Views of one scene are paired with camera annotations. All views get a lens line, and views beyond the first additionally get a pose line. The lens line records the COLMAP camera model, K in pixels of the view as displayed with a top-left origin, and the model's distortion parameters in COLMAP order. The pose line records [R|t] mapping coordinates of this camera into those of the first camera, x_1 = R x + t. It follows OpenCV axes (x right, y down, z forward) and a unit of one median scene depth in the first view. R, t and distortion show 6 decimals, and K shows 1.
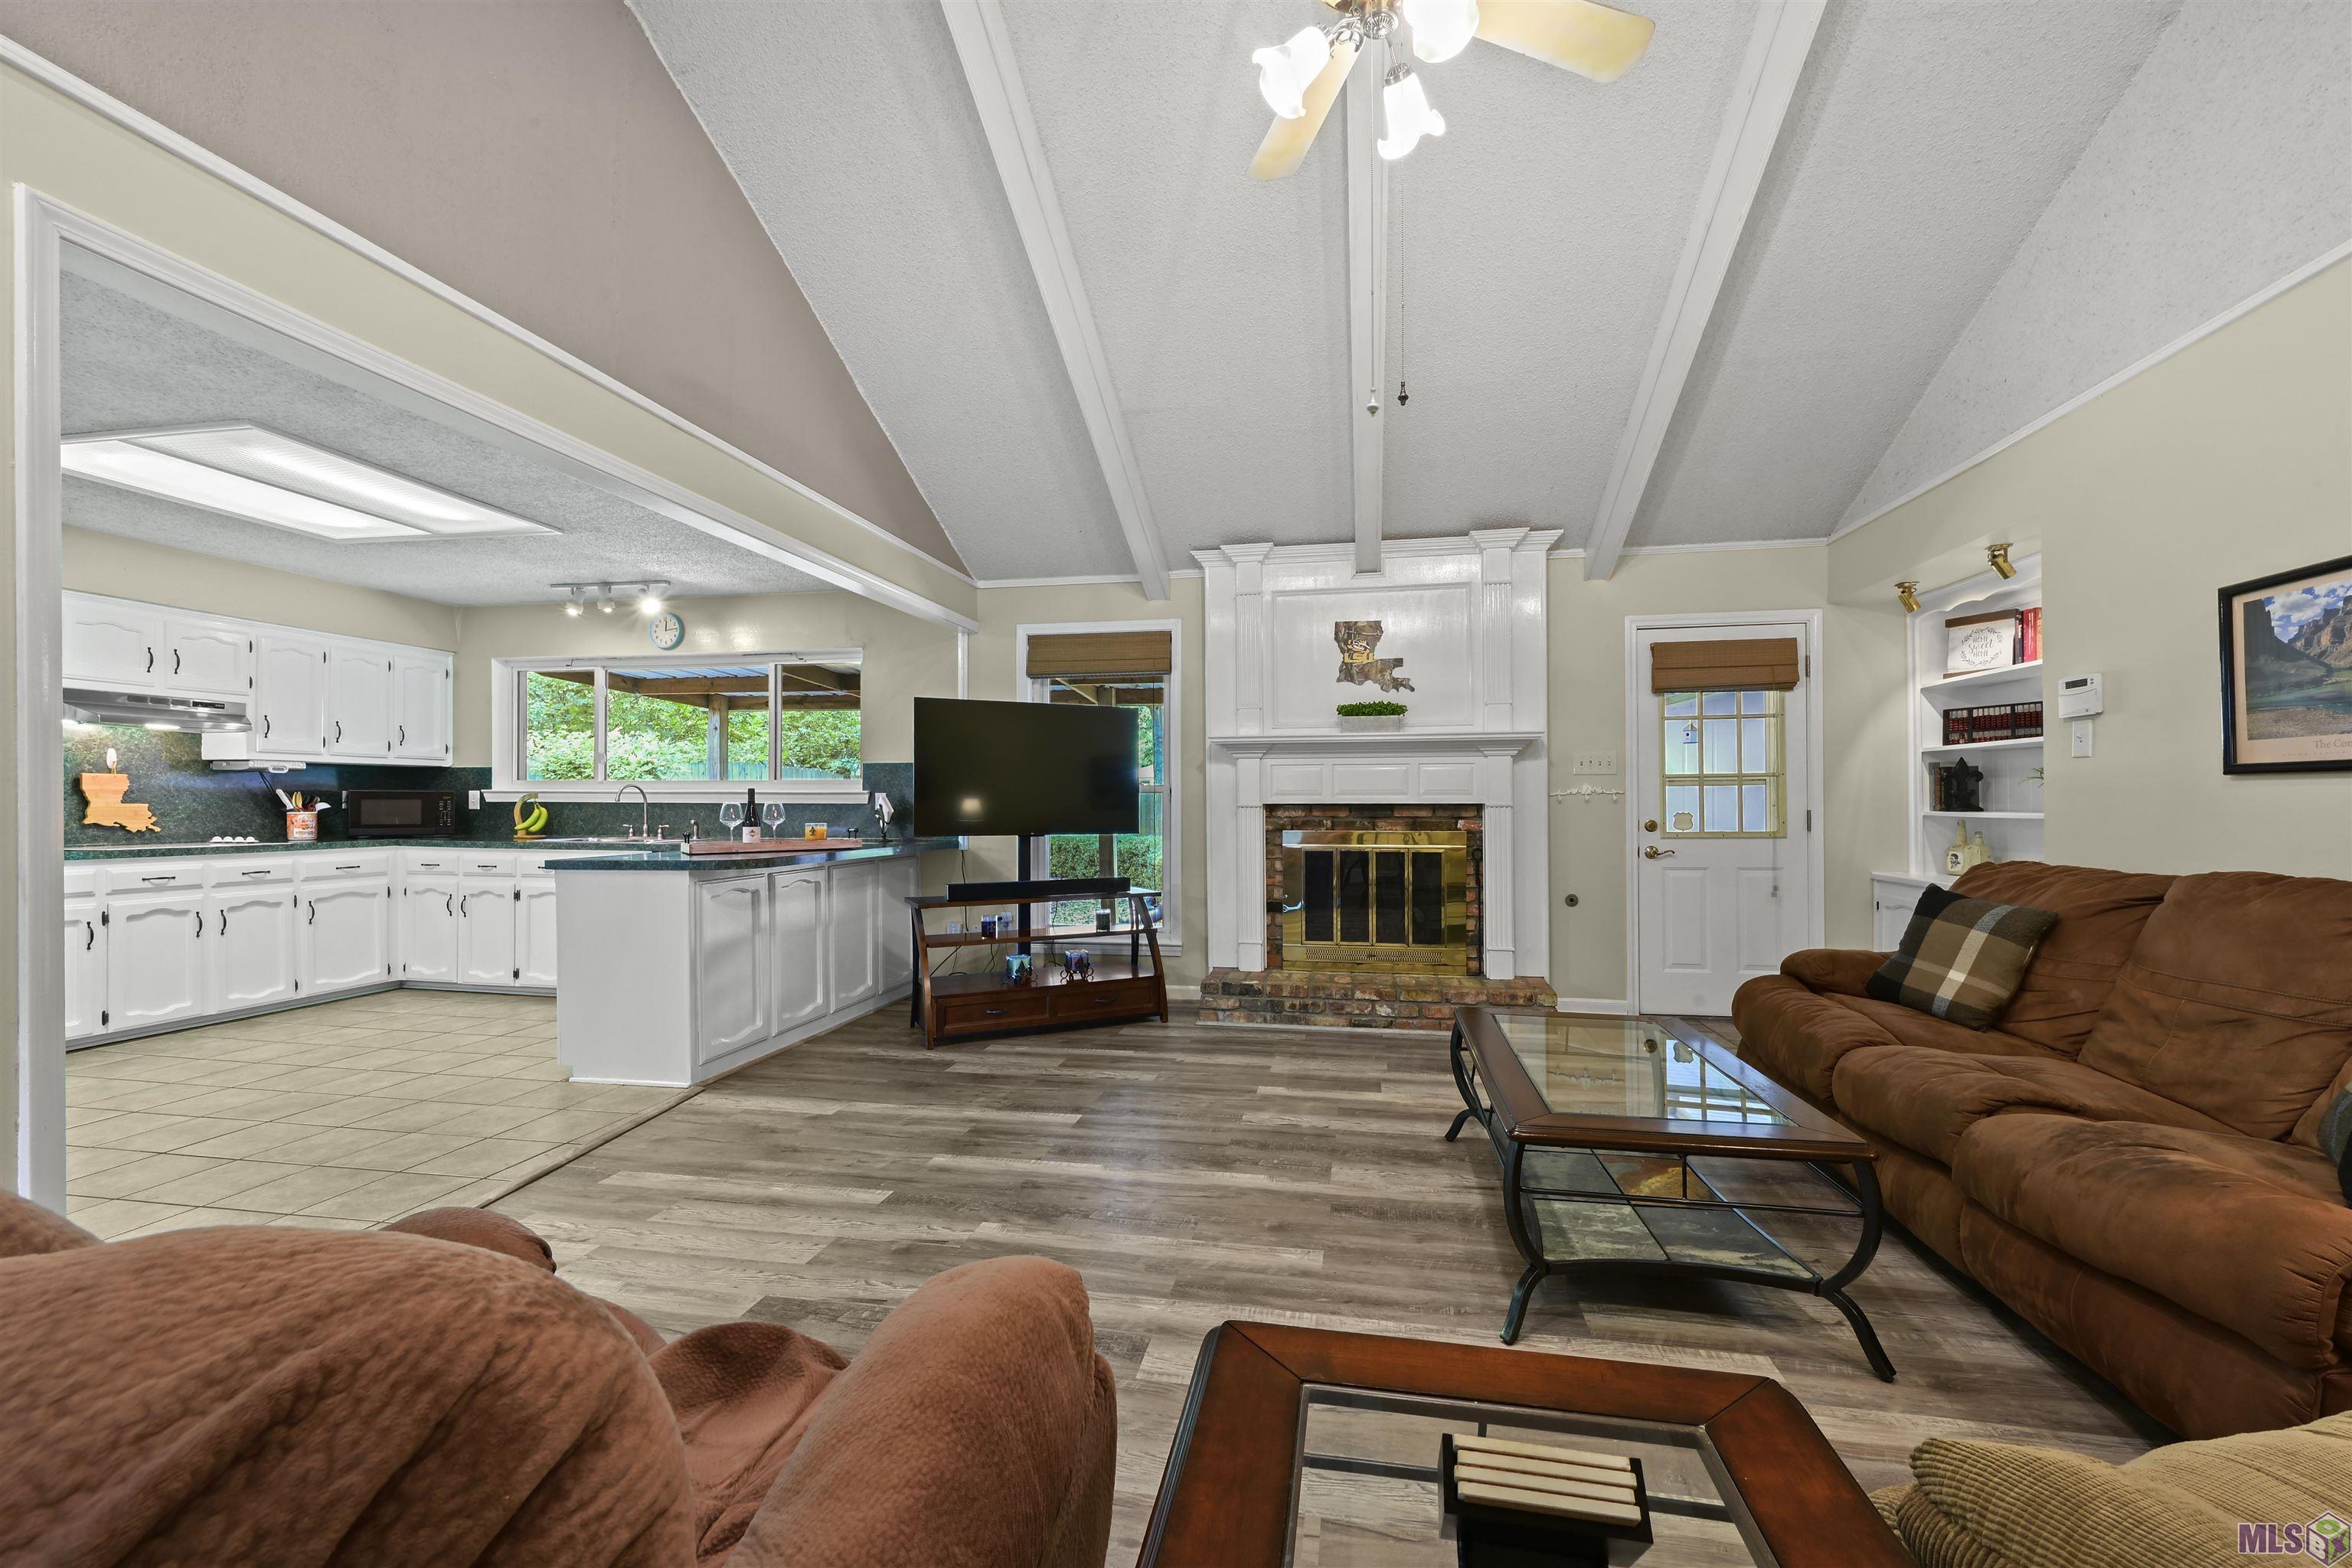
lens RADIAL K [[952.4, 0, 1211.0], [0, 952.4, 795.2], [0, 0, 1]] dist [-0.000328, -0.000114]
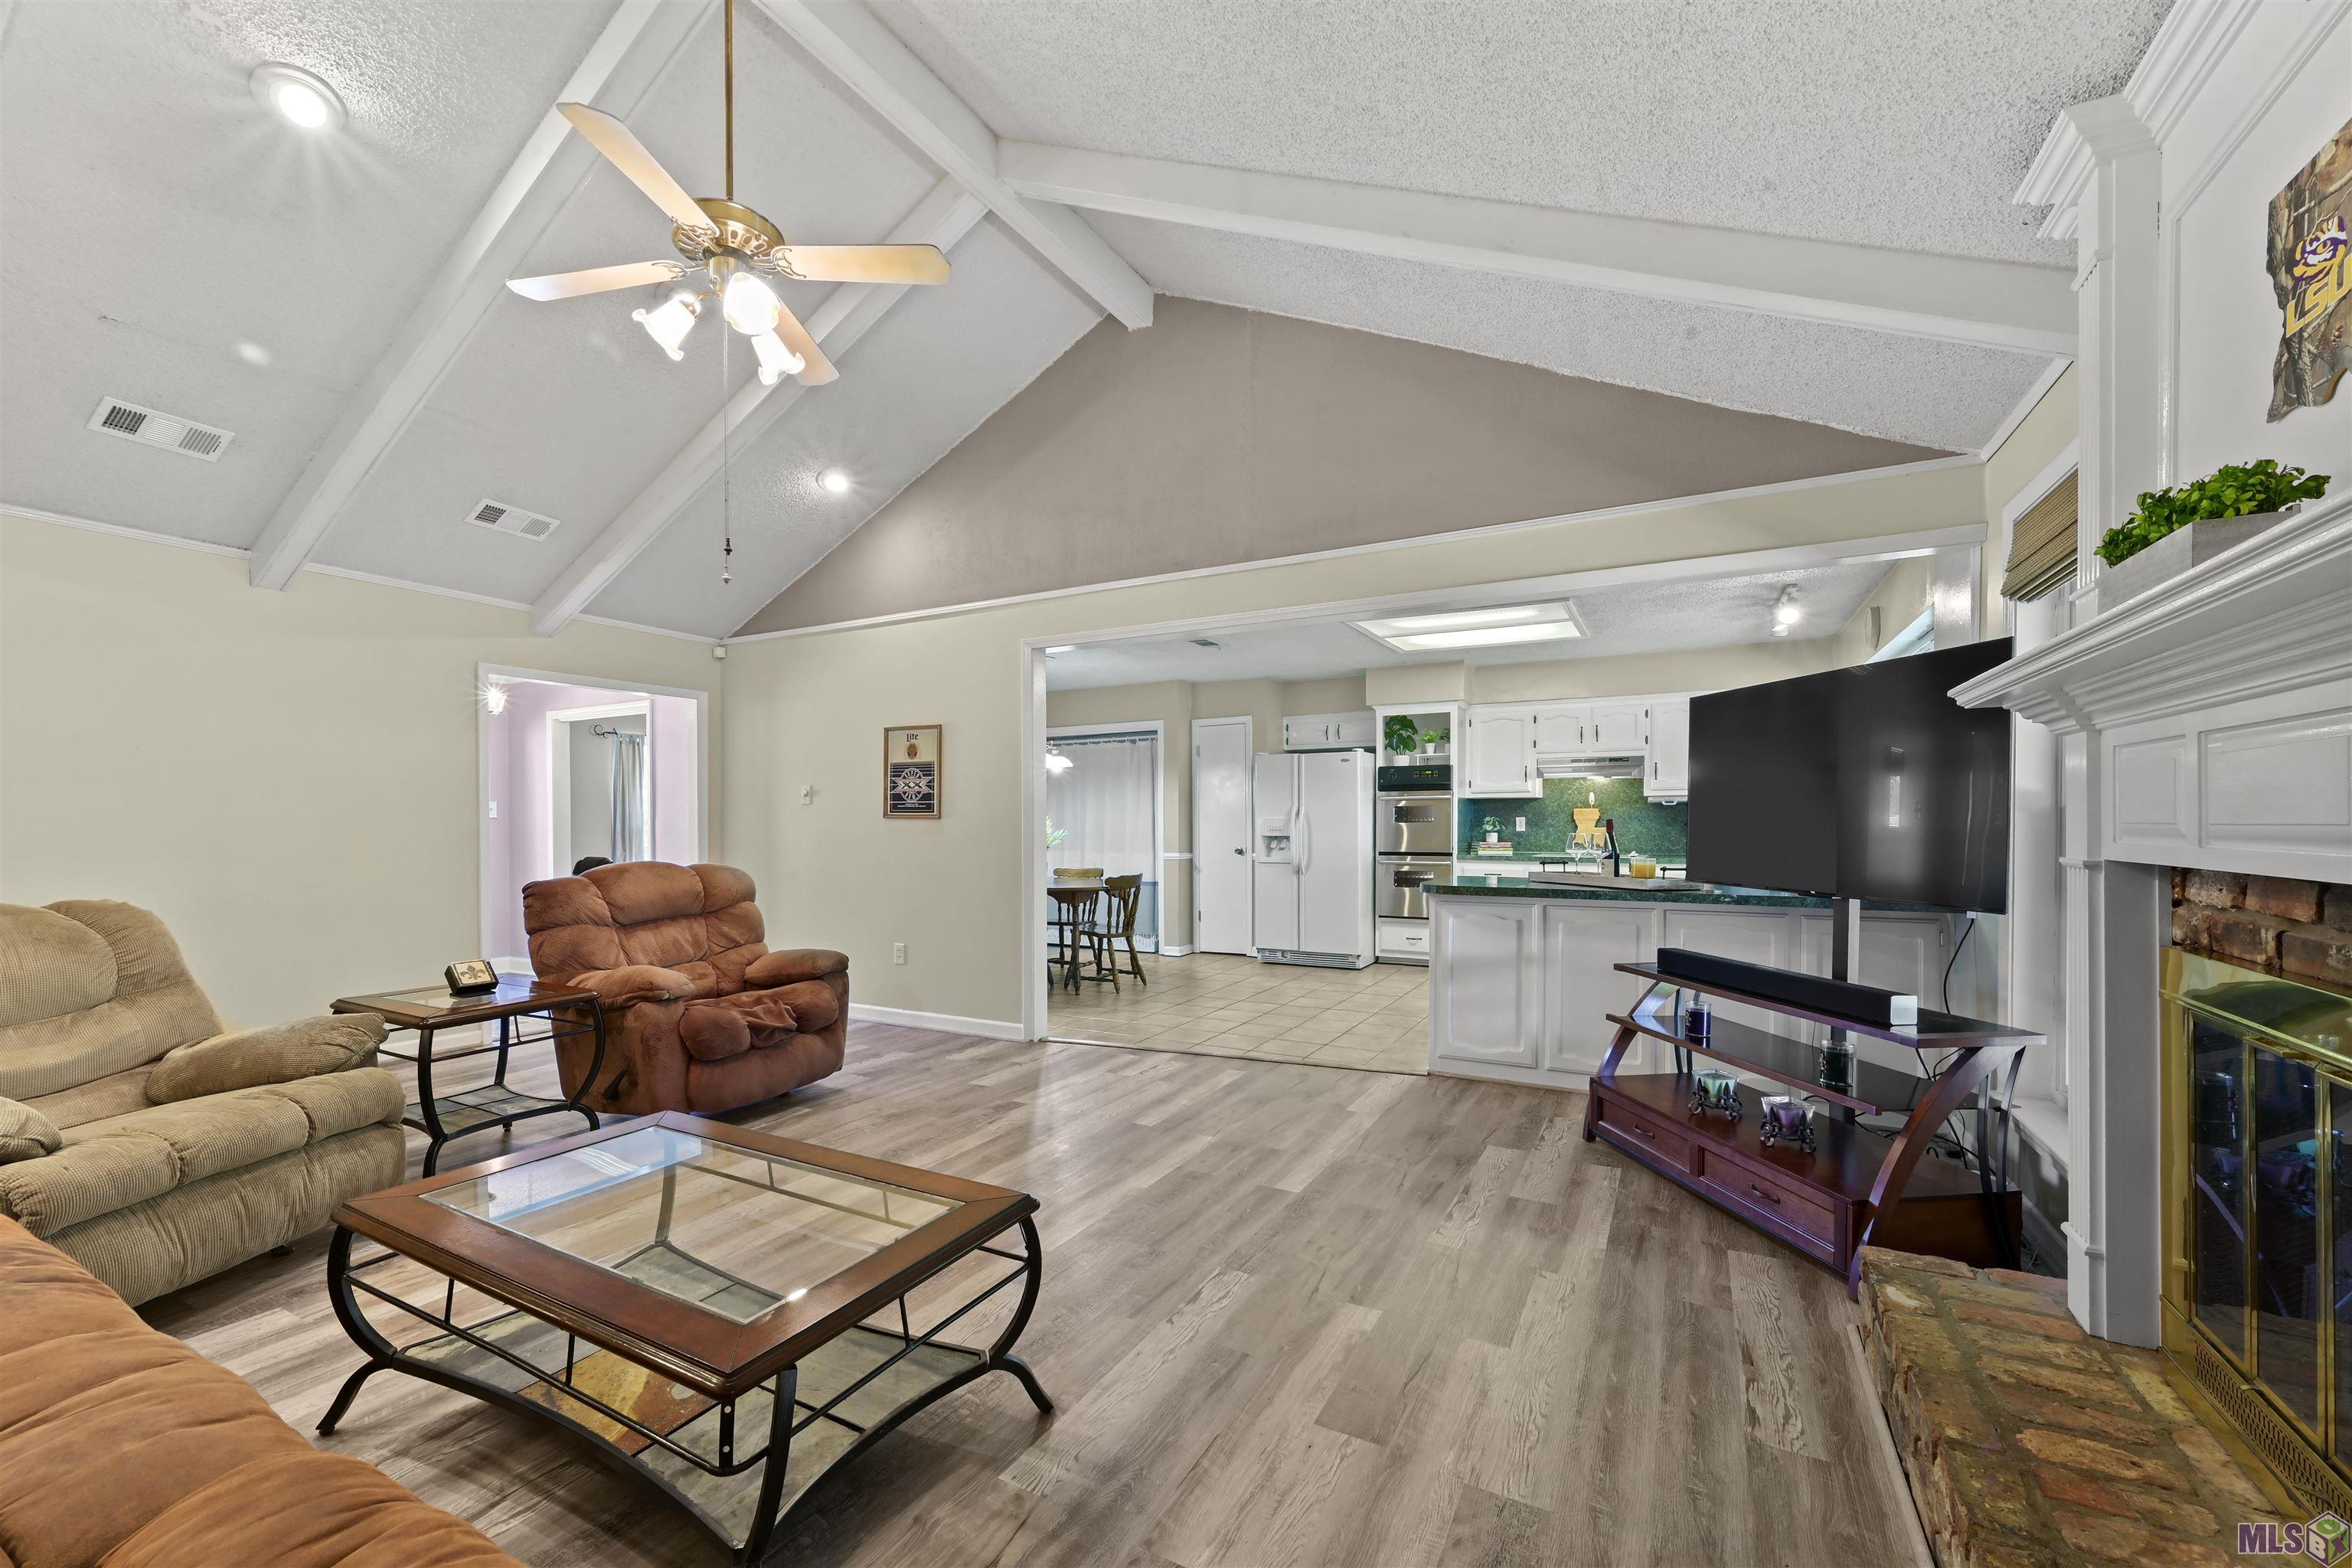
lens RADIAL K [[942.6, 0, 1174.2], [0, 942.6, 821.3], [0, 0, 1]] dist [0.000714, 0.000180]
pose [[-0.323854, 0.004770, -0.946095, 0.557063], [0.007187, 0.999971, 0.002582, -0.010590], [0.946080, -0.005964, -0.323879, 0.893838]]
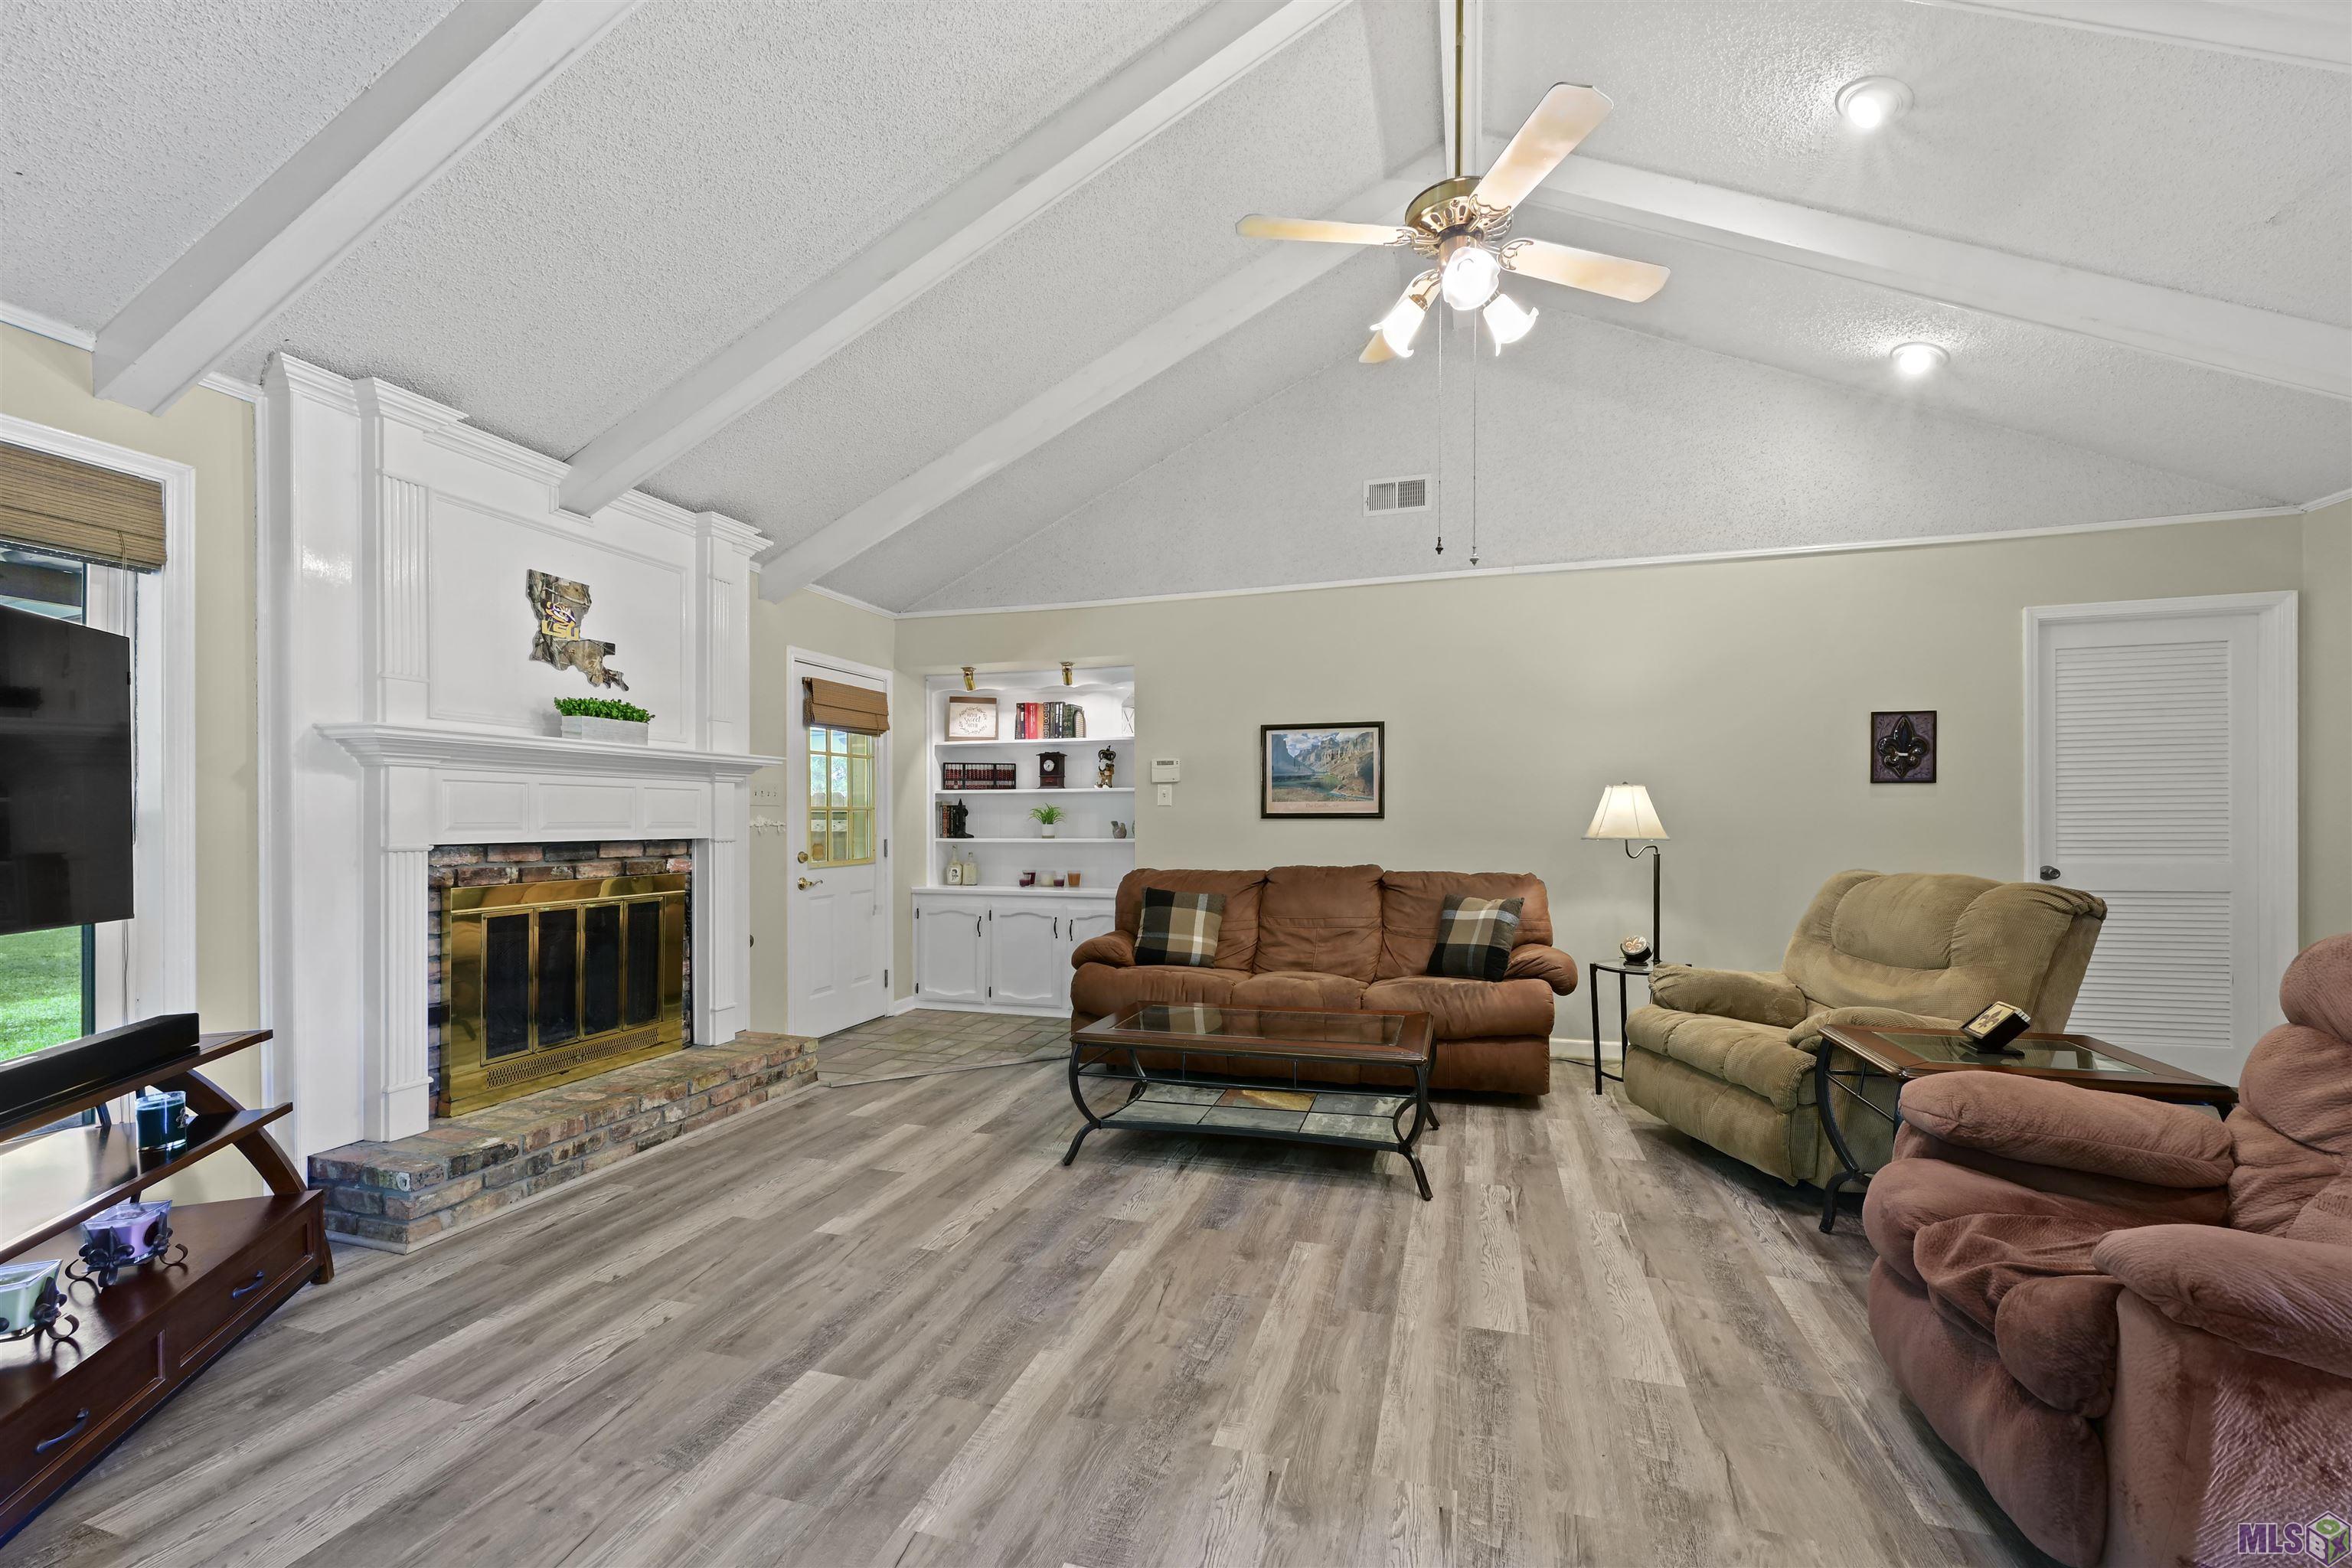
lens RADIAL K [[942.6, 0, 1174.2], [0, 942.6, 821.3], [0, 0, 1]] dist [0.000714, 0.000180]
pose [[0.123506, 0.001063, 0.992343, -0.528591], [-0.003273, 0.999994, -0.000664, -0.007560], [-0.992338, -0.003166, 0.123509, 0.531401]]
